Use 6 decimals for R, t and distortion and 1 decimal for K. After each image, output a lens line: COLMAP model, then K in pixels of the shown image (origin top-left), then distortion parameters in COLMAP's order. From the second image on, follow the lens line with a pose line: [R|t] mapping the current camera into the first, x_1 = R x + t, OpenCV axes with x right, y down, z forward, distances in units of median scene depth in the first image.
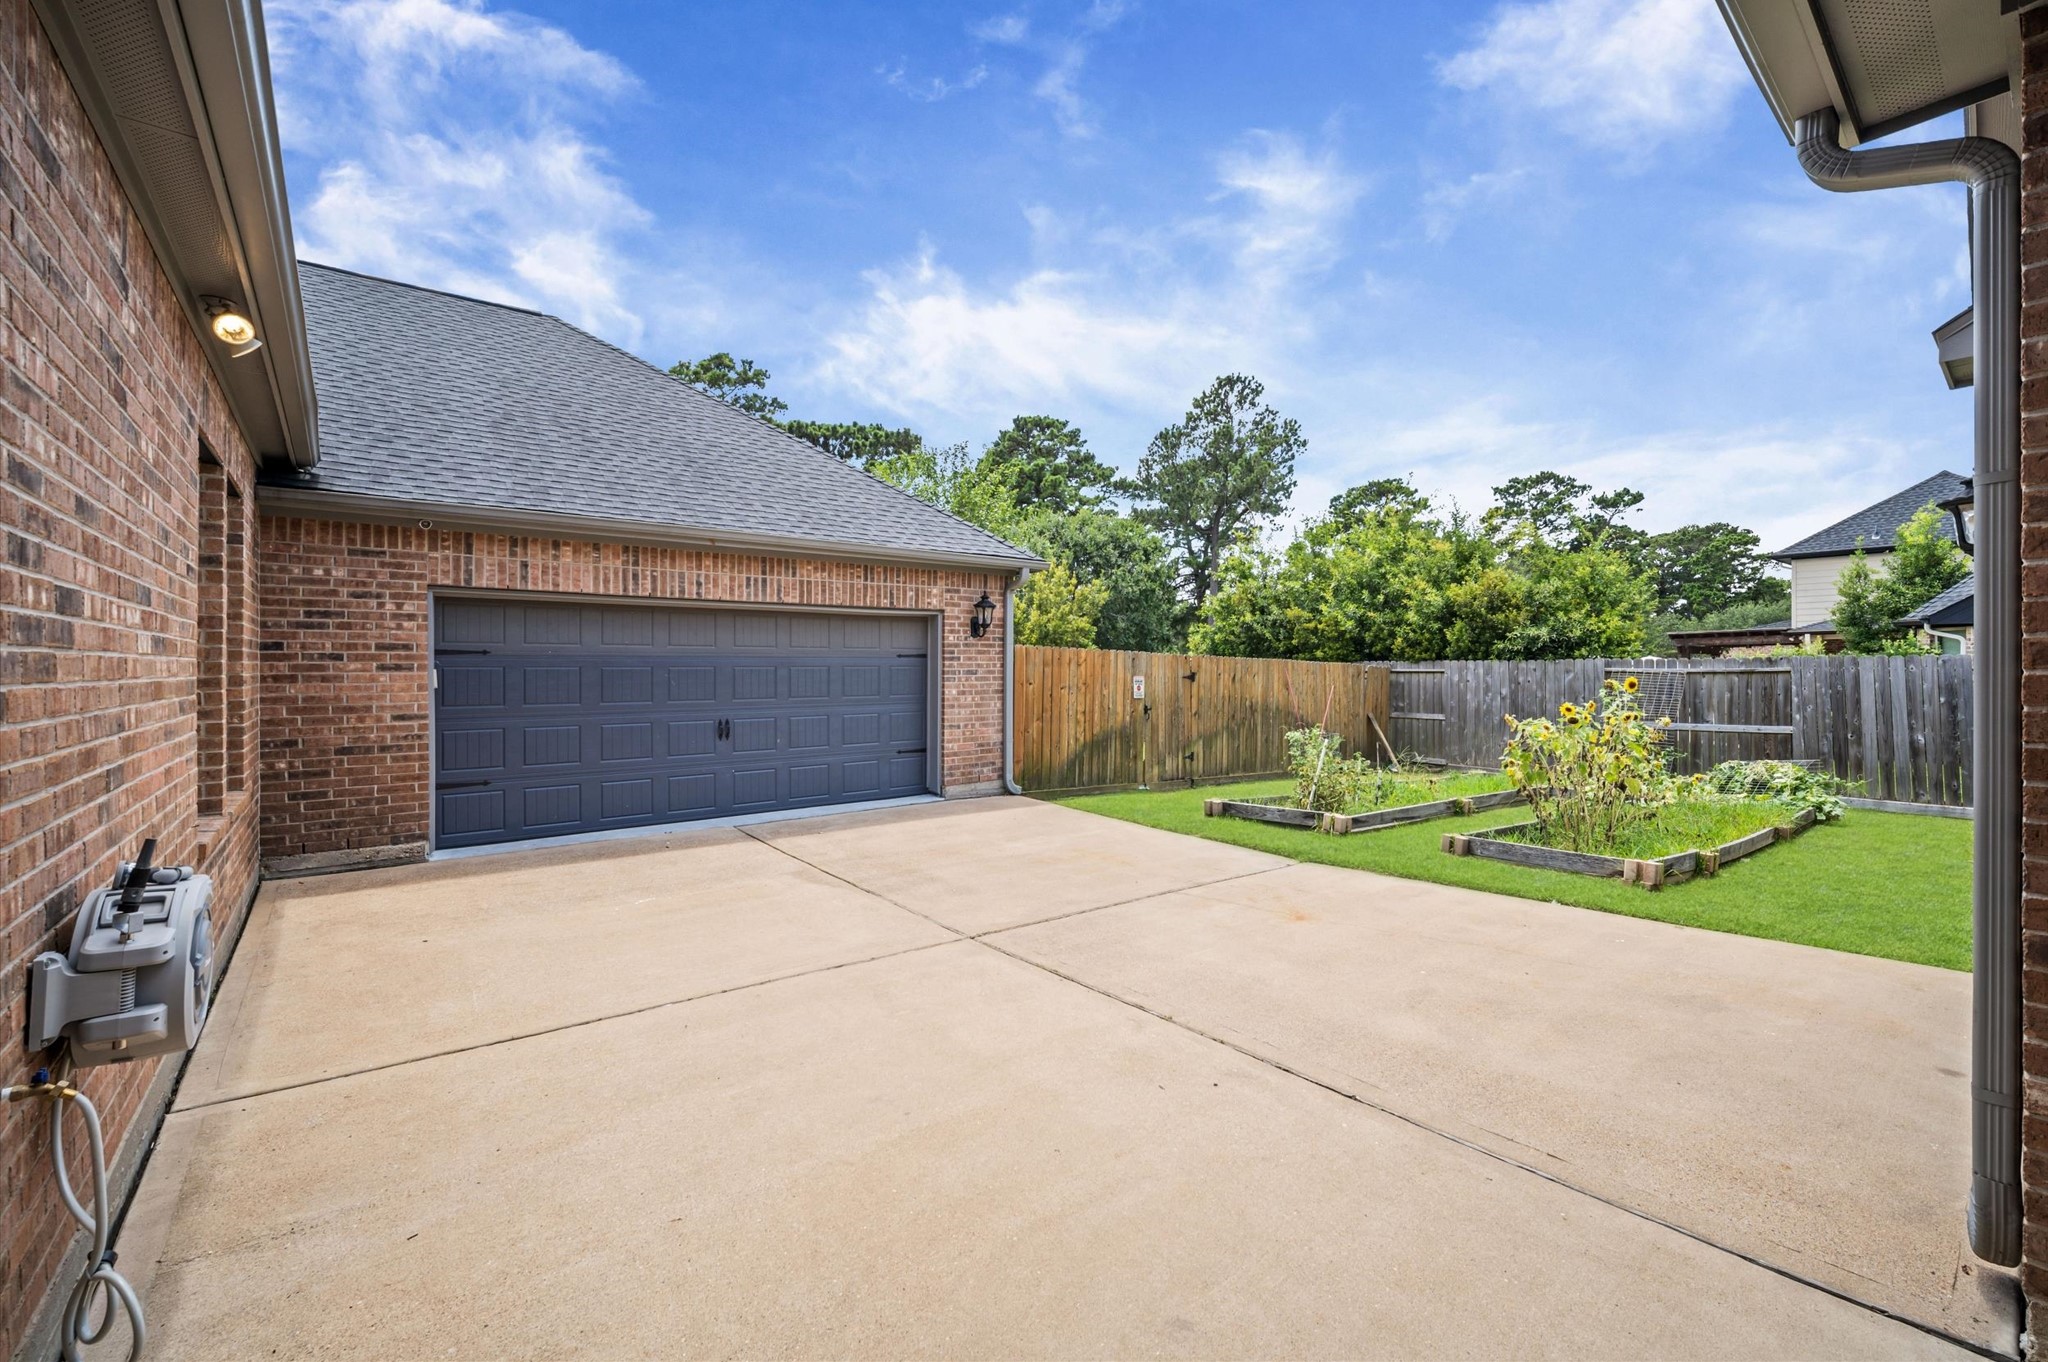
lens RADIAL K [[846.9, 0, 1020.9], [0, 846.9, 673.0], [0, 0, 1]] dist [-0.000122, 0.000067]
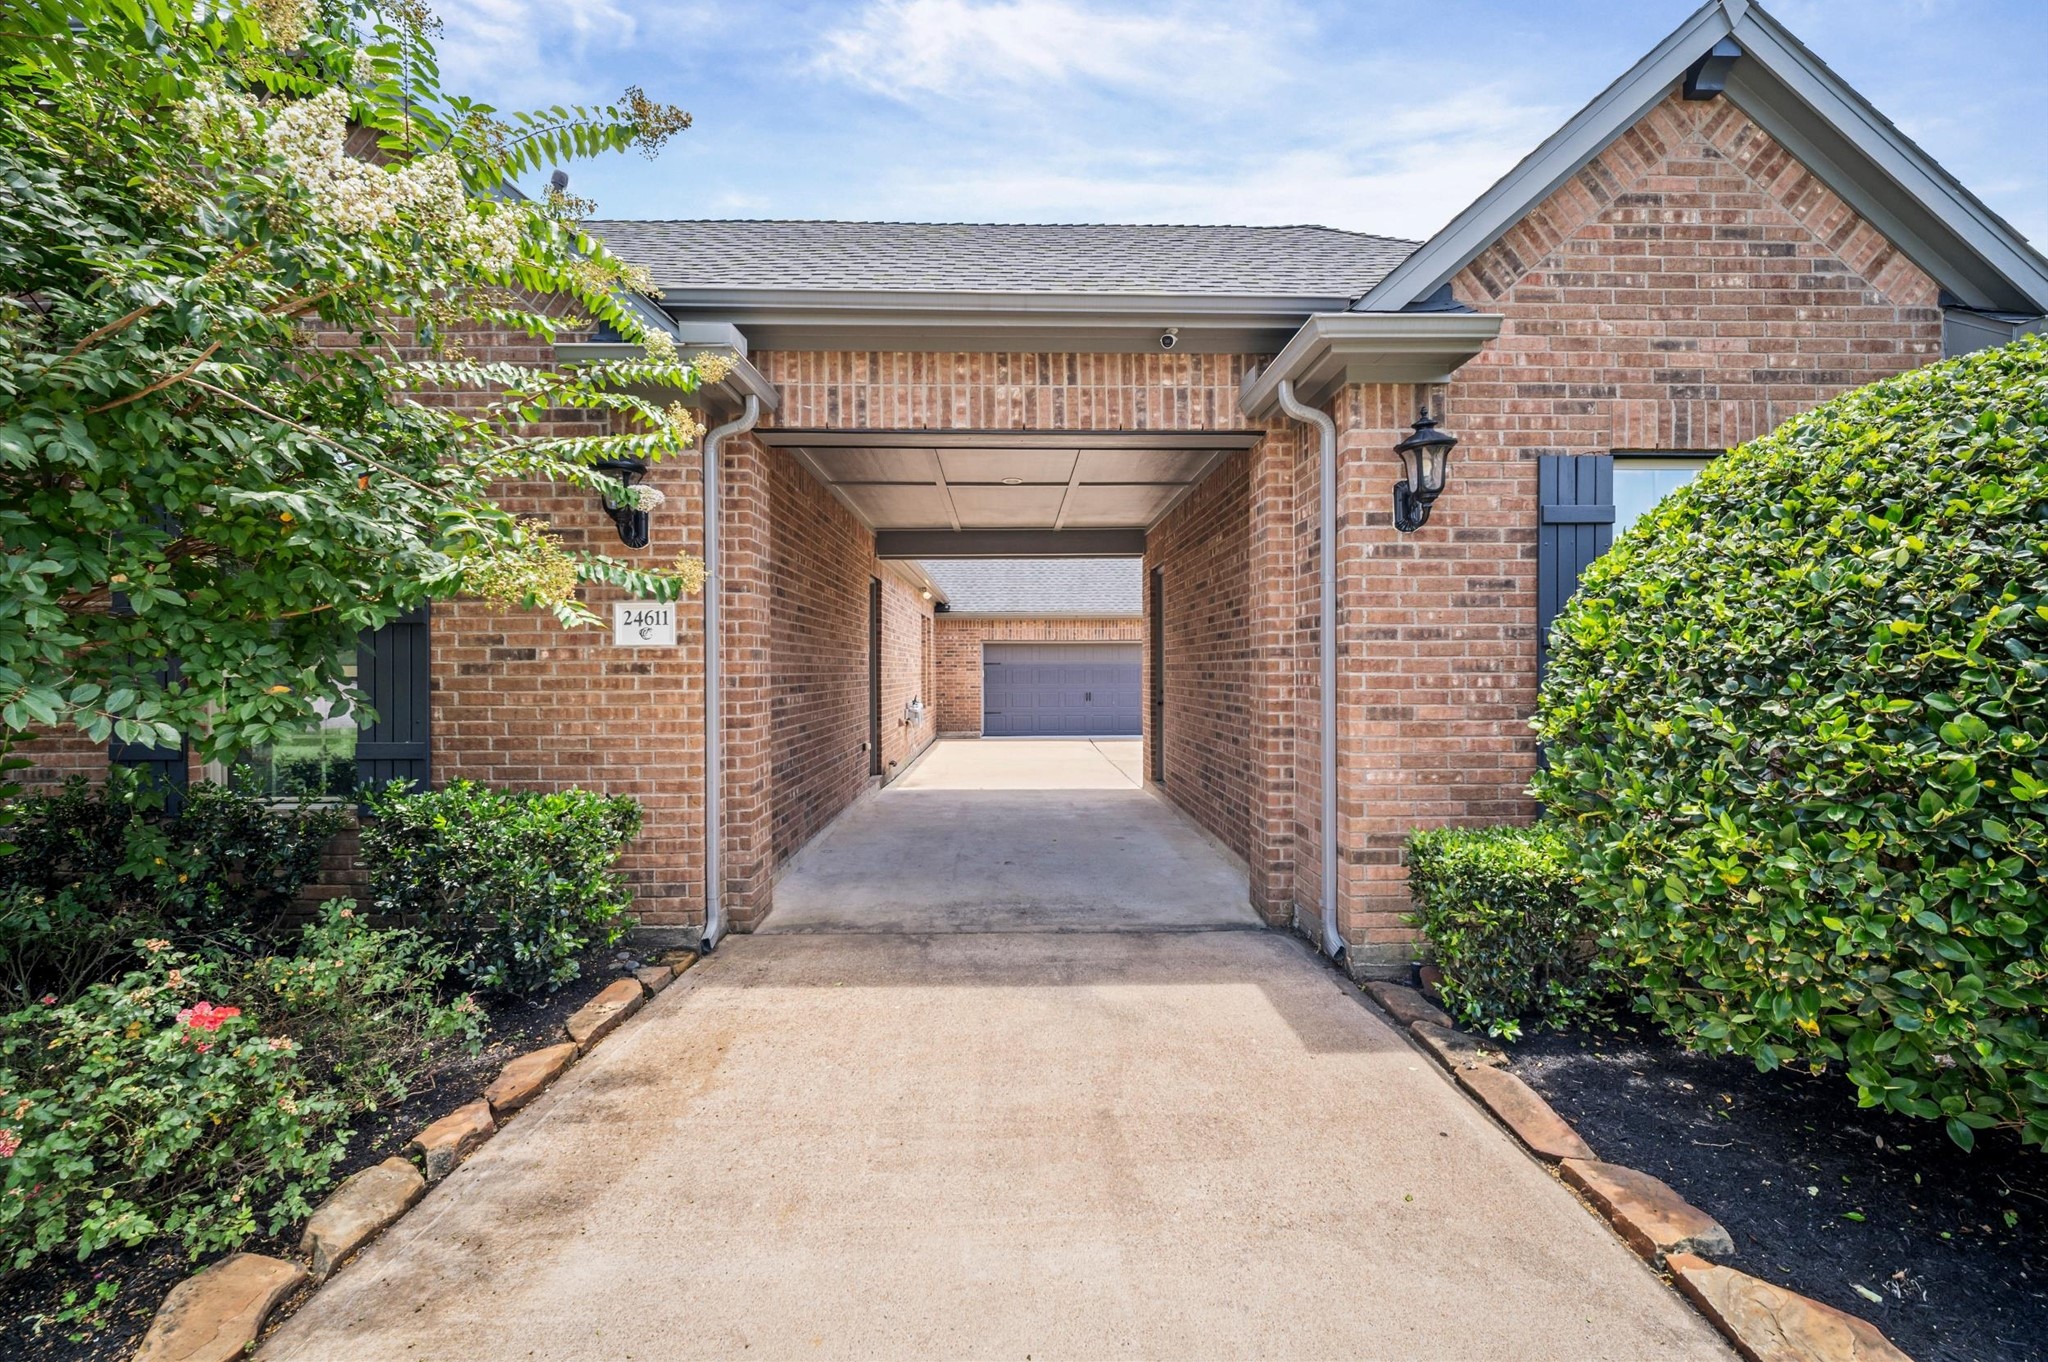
lens RADIAL K [[846.9, 0, 1022.9], [0, 846.9, 671.4], [0, 0, 1]] dist [-0.000122, 0.000067]
pose [[0.790547, 0.003562, -0.612391, 1.102661], [-0.002196, 0.999993, 0.002982, -0.009332], [0.612398, -0.001013, 0.790549, -1.107572]]
